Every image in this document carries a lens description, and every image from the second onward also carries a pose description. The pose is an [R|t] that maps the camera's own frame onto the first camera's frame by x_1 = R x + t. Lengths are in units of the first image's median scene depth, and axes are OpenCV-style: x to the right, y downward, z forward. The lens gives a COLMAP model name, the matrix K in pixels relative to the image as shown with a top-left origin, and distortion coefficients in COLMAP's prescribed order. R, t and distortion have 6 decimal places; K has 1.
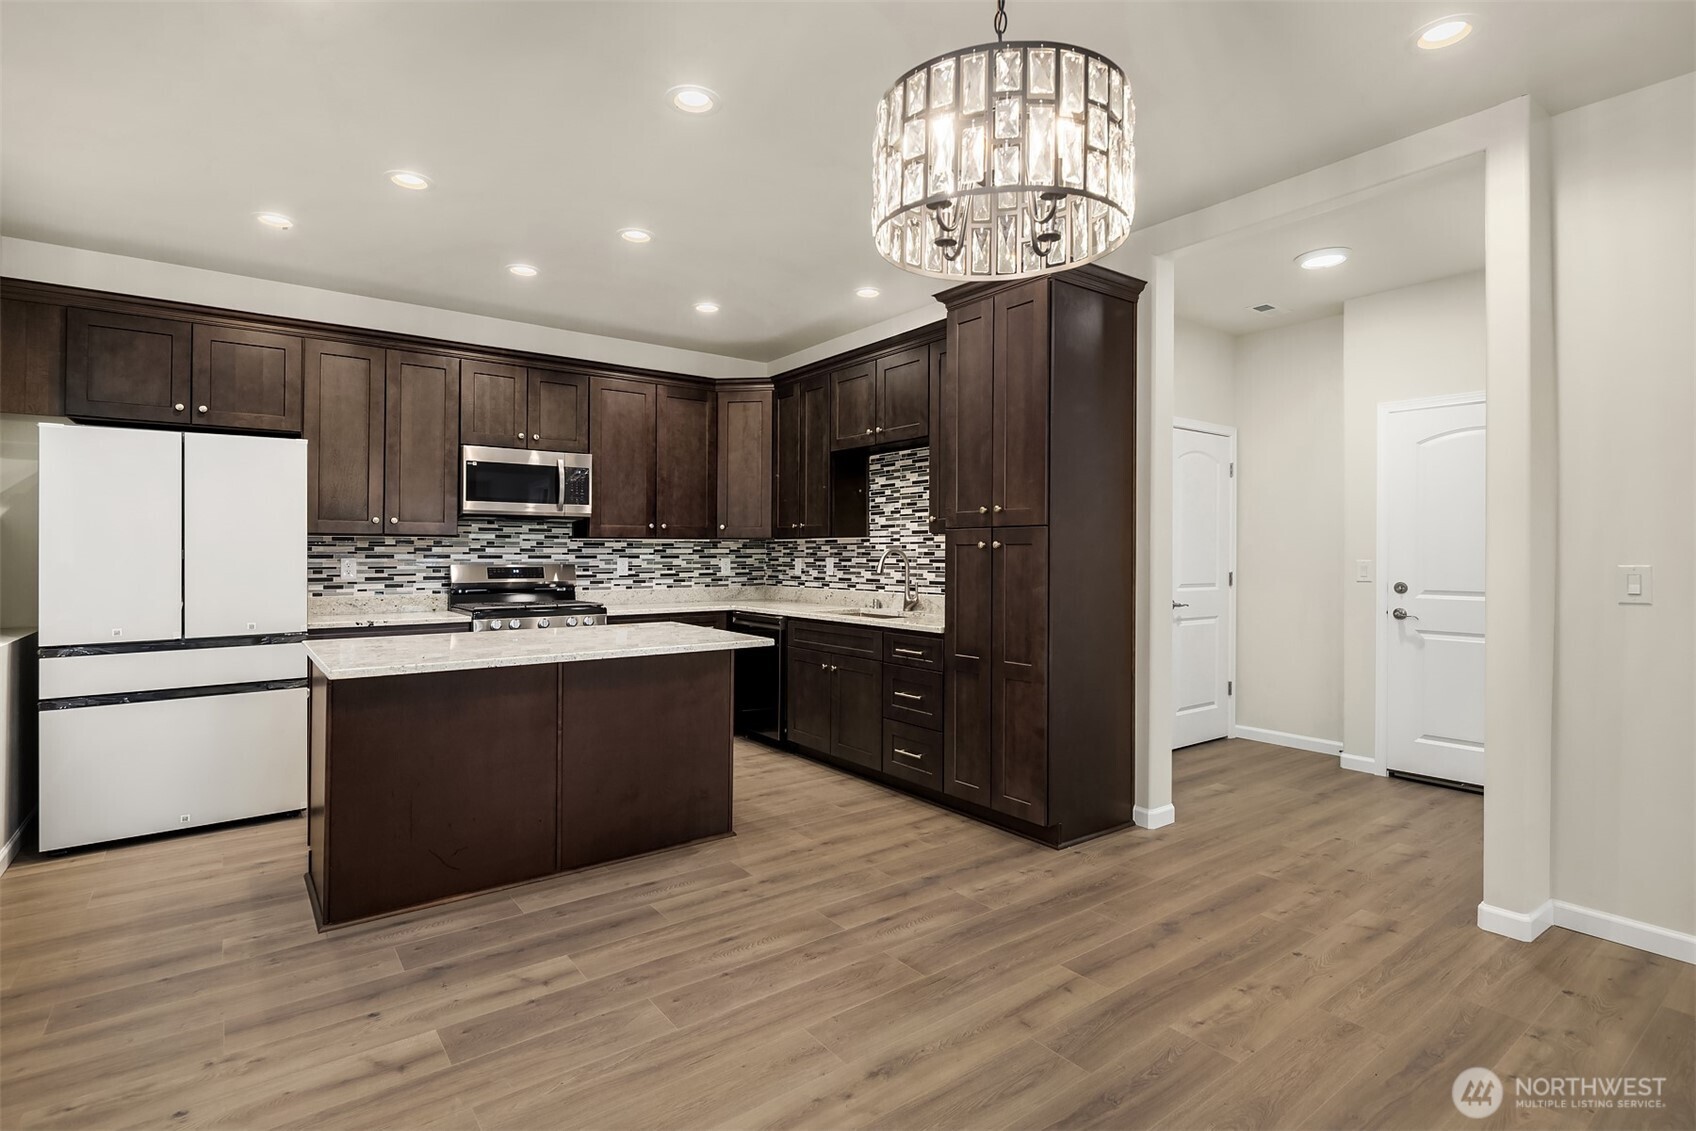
lens RADIAL K [[827.1, 0, 855.3], [0, 827.1, 539.7], [0, 0, 1]] dist [0.004919, -0.004284]
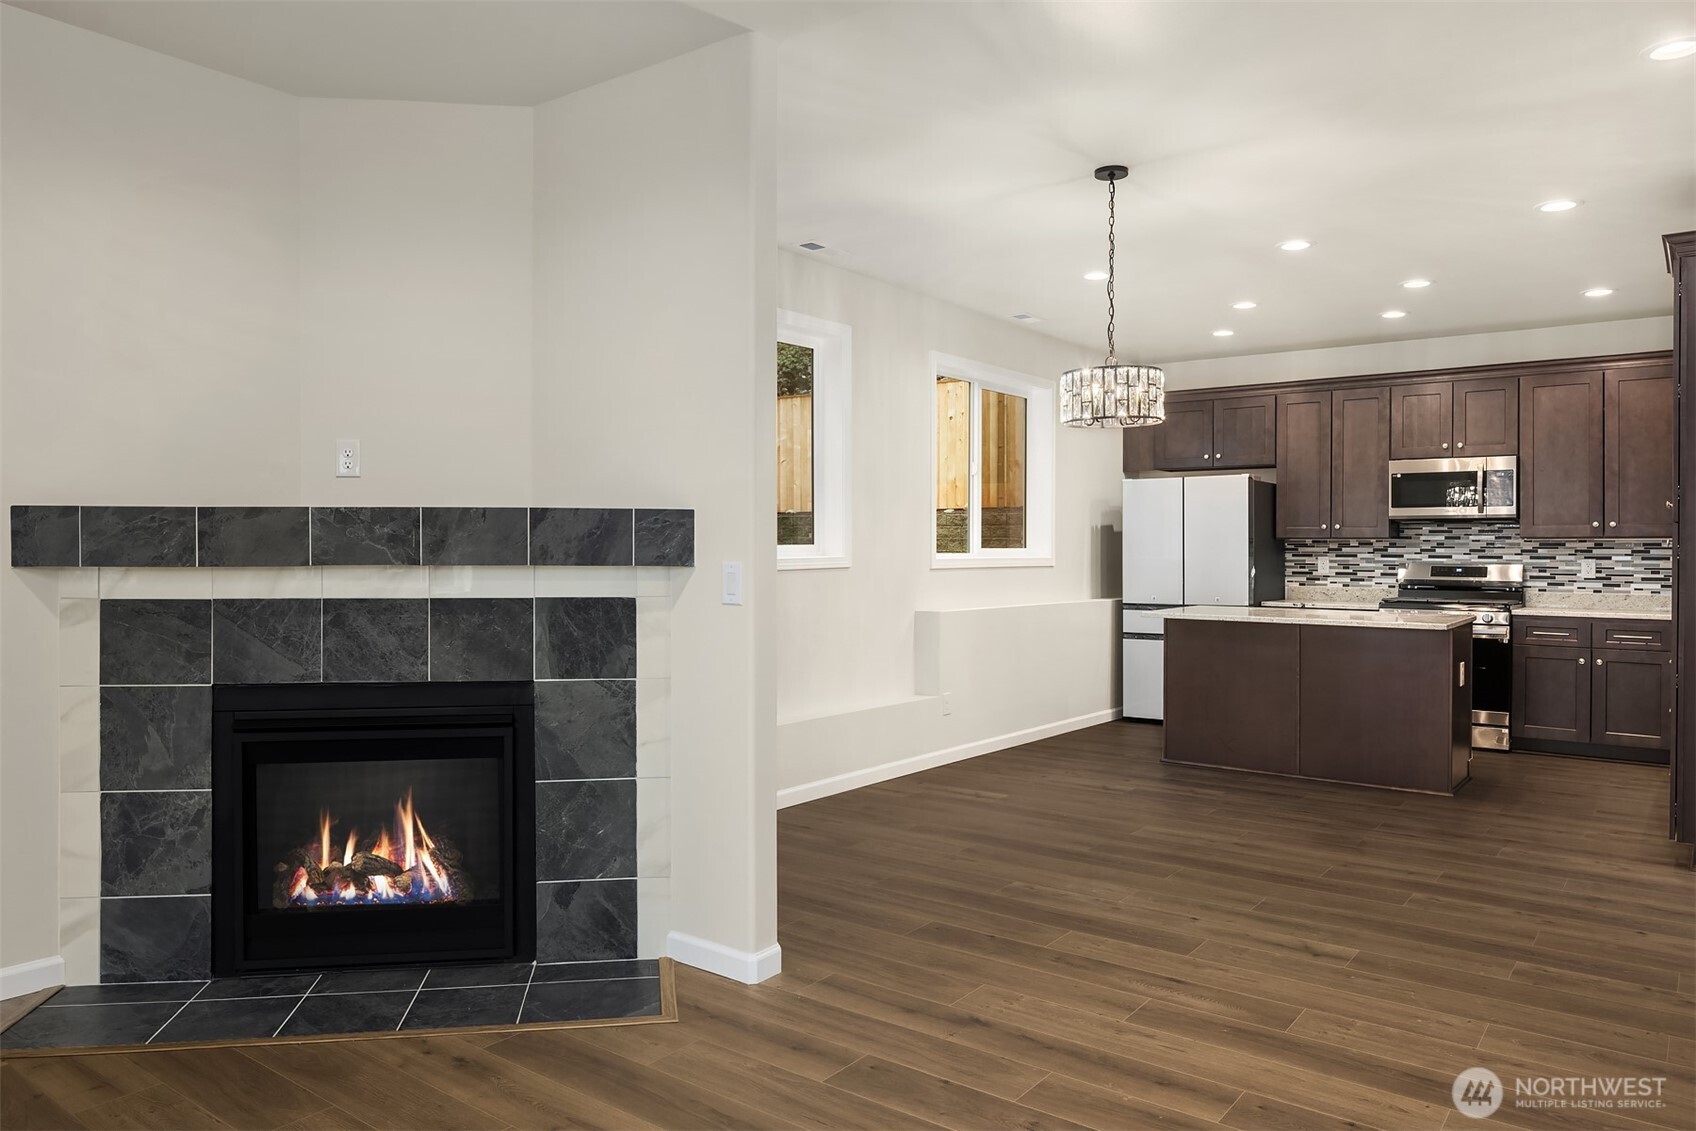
lens RADIAL K [[1179.2, 0, 812.0], [0, 1179.2, 538.3], [0, 0, 1]] dist [-0.016451, 0.012904]
pose [[0.252395, -0.011126, -0.967560, 0.860089], [0.009553, 0.999914, -0.009006, 0.002369], [0.967577, -0.006969, 0.252480, -0.195751]]
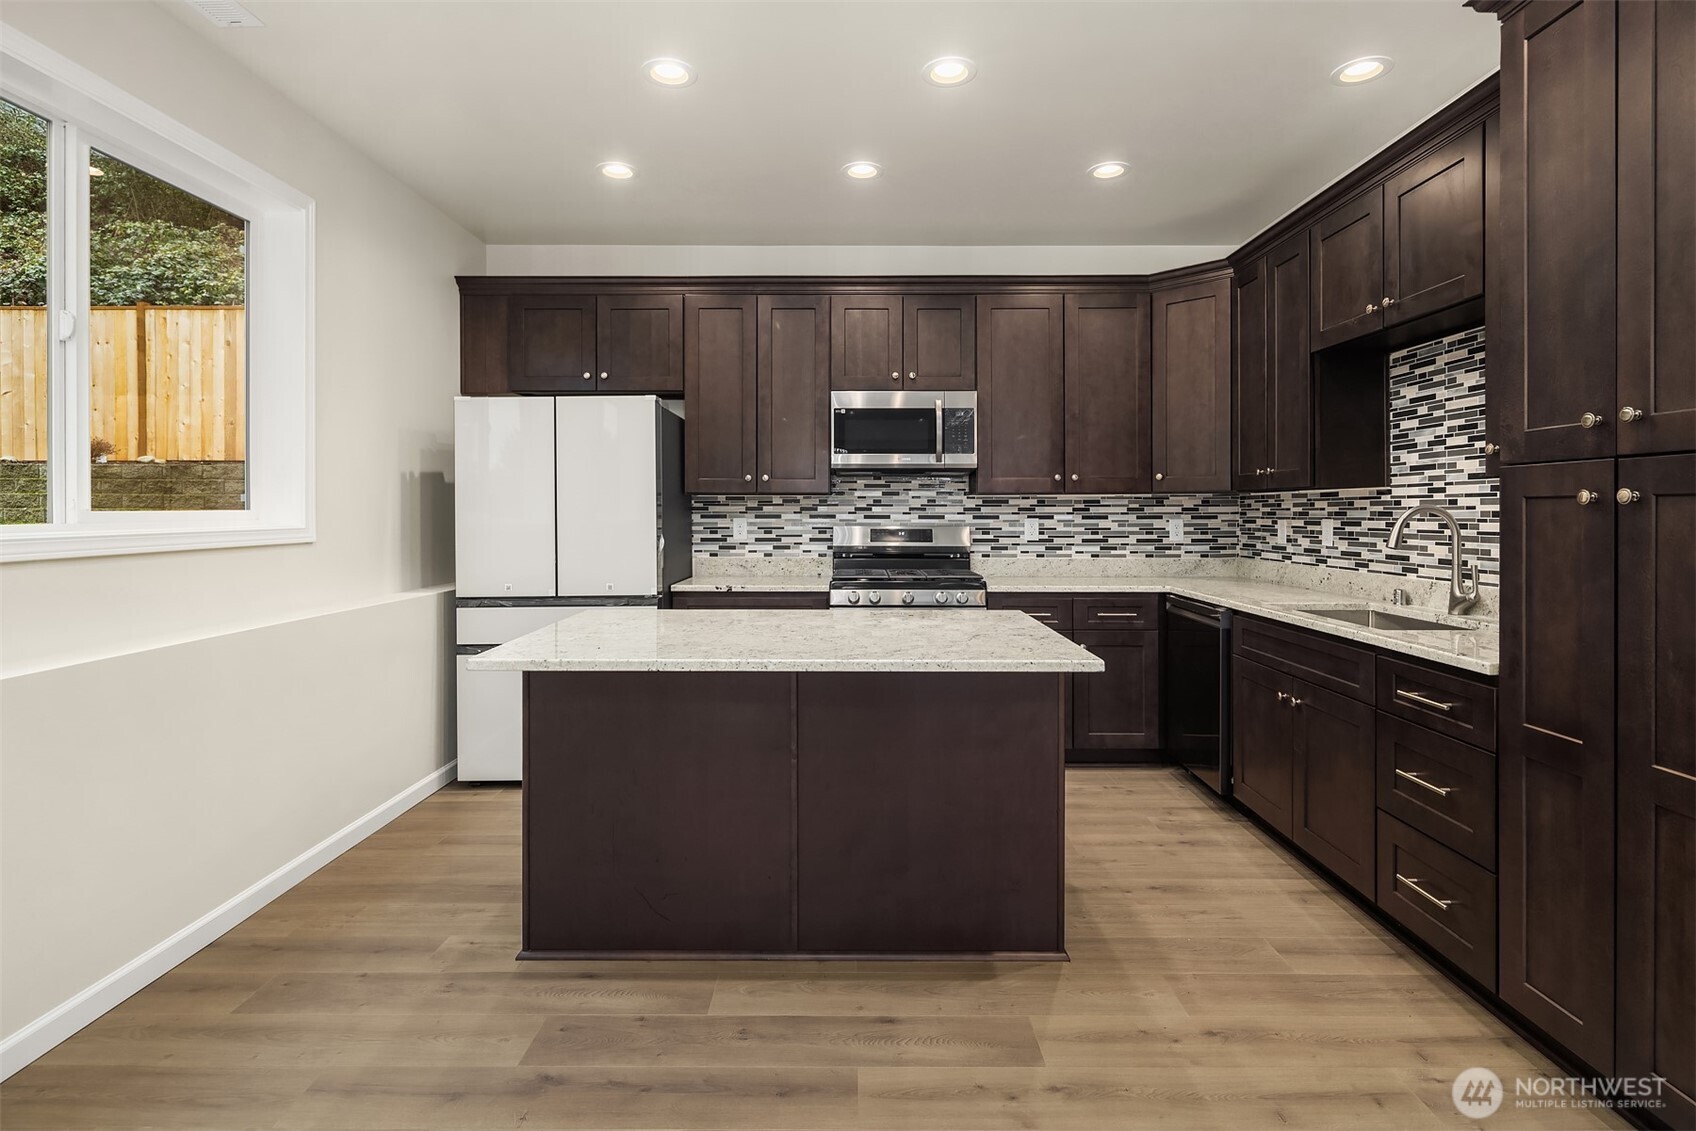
lens RADIAL K [[833.9, 0, 848.8], [0, 833.9, 504.9], [0, 0, 1]] dist [0.000029, -0.002428]
pose [[0.792296, -0.005560, -0.610112, 0.079599], [0.011534, 0.999916, 0.005865, 0.002187], [0.610028, -0.011684, 0.792294, 0.279510]]
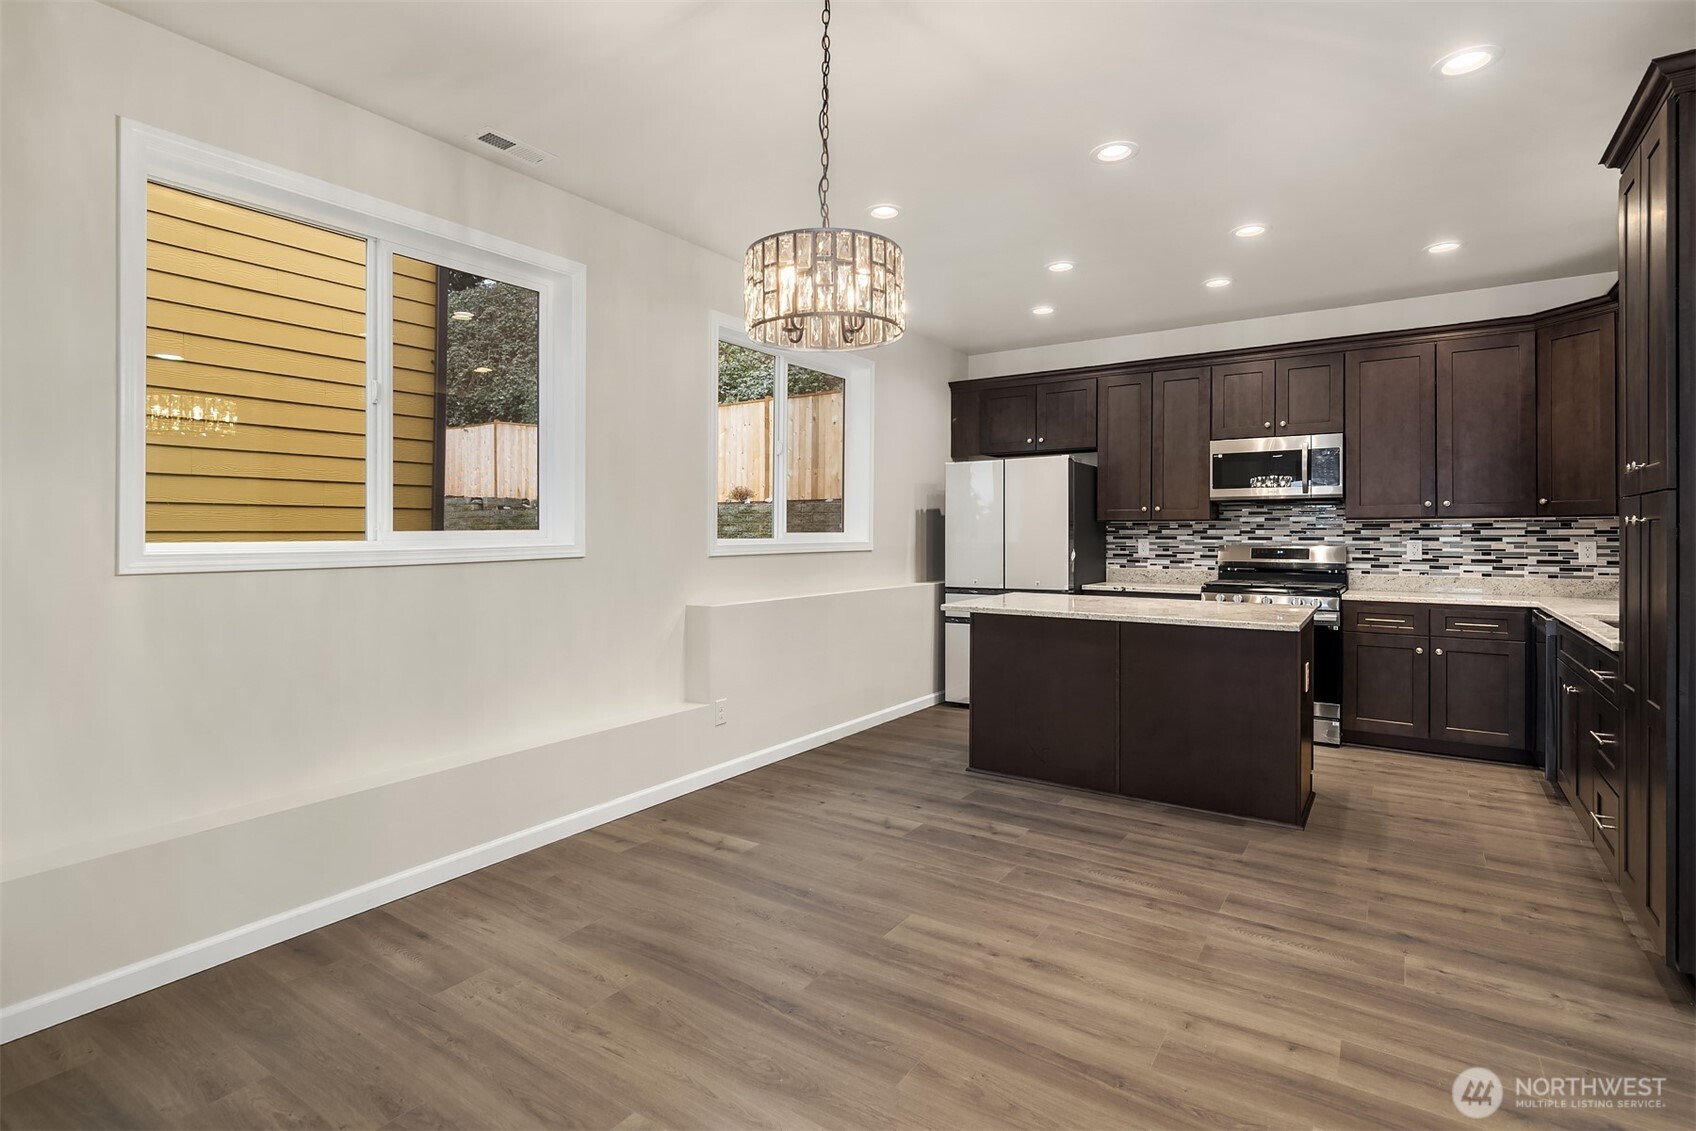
lens RADIAL K [[827.1, 0, 833.2], [0, 827.1, 533.5], [0, 0, 1]] dist [0.004919, -0.004284]
pose [[0.306791, -0.004170, -0.951768, 0.421755], [0.015285, 0.999883, 0.000547, 0.004952], [0.951654, -0.014716, 0.306819, 0.139680]]
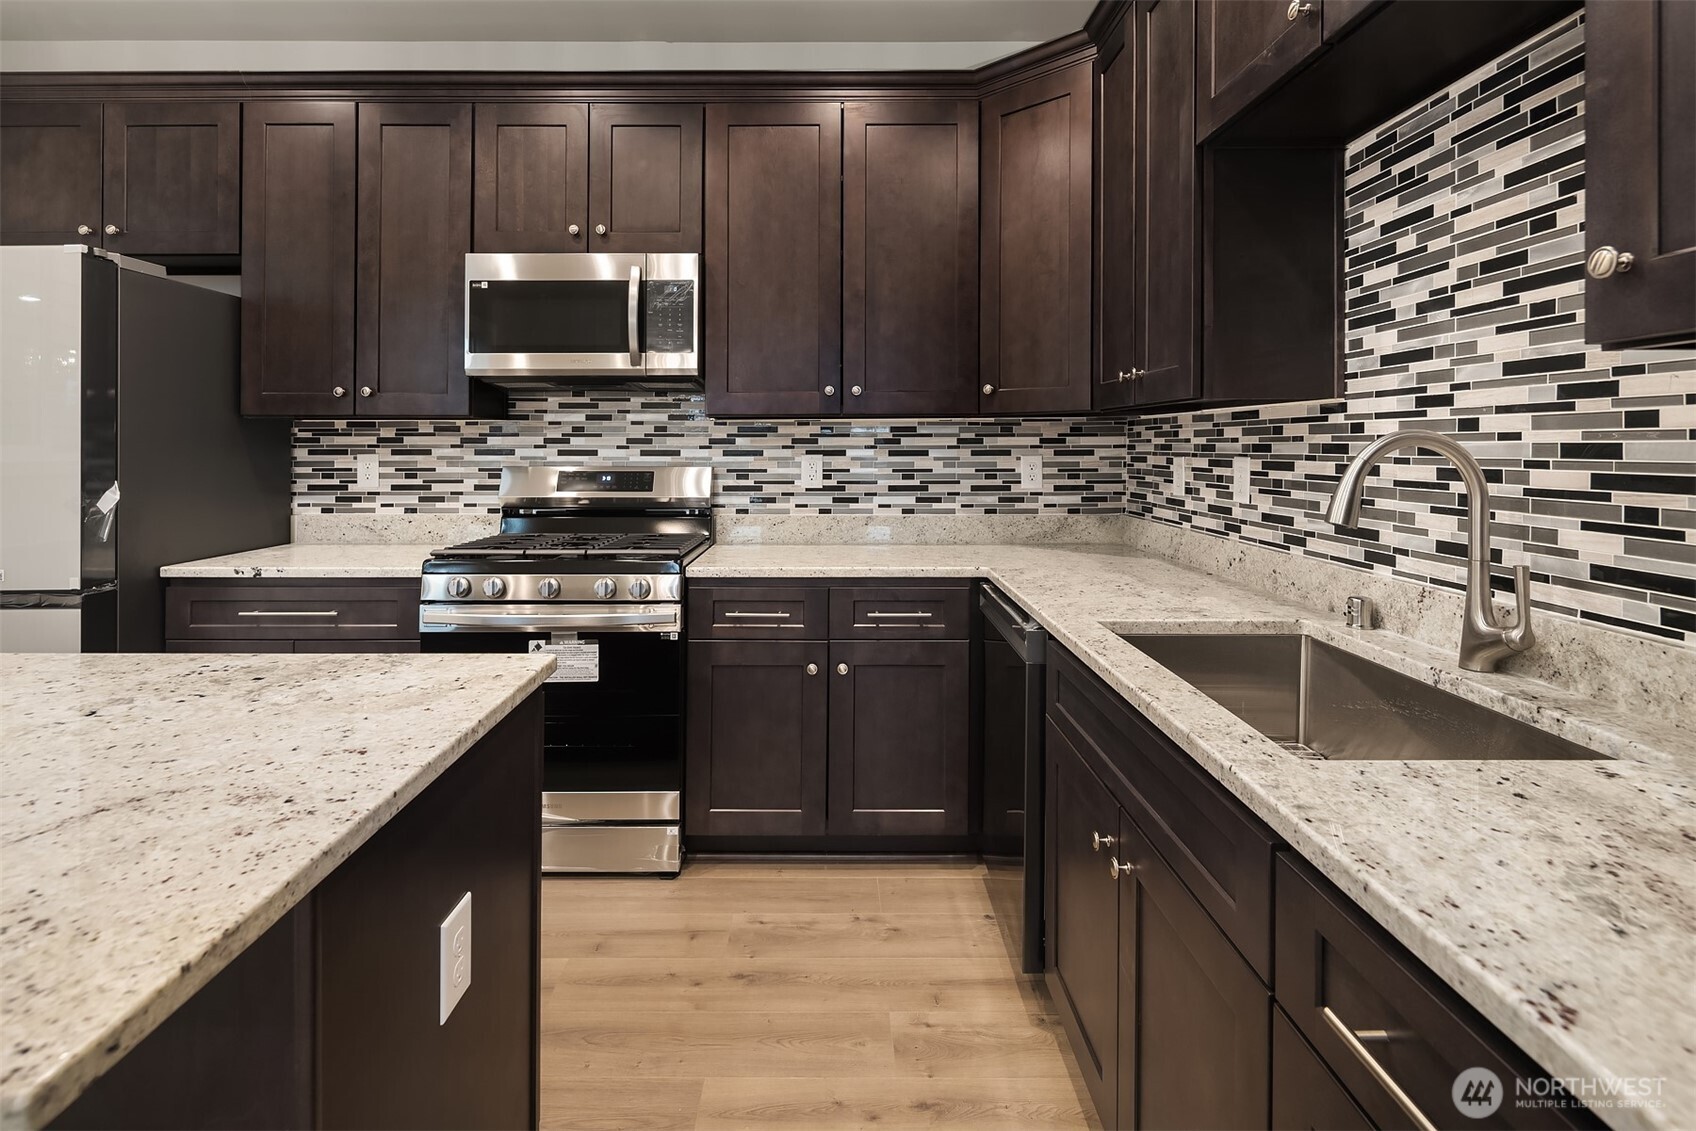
lens RADIAL K [[833.9, 0, 837.4], [0, 833.9, 444.4], [0, 0, 1]] dist [0.000029, -0.002428]
pose [[0.797959, -0.000906, -0.602712, 0.058236], [0.011889, 0.999828, 0.014237, 0.008648], [0.602595, -0.018526, 0.797832, 0.650125]]
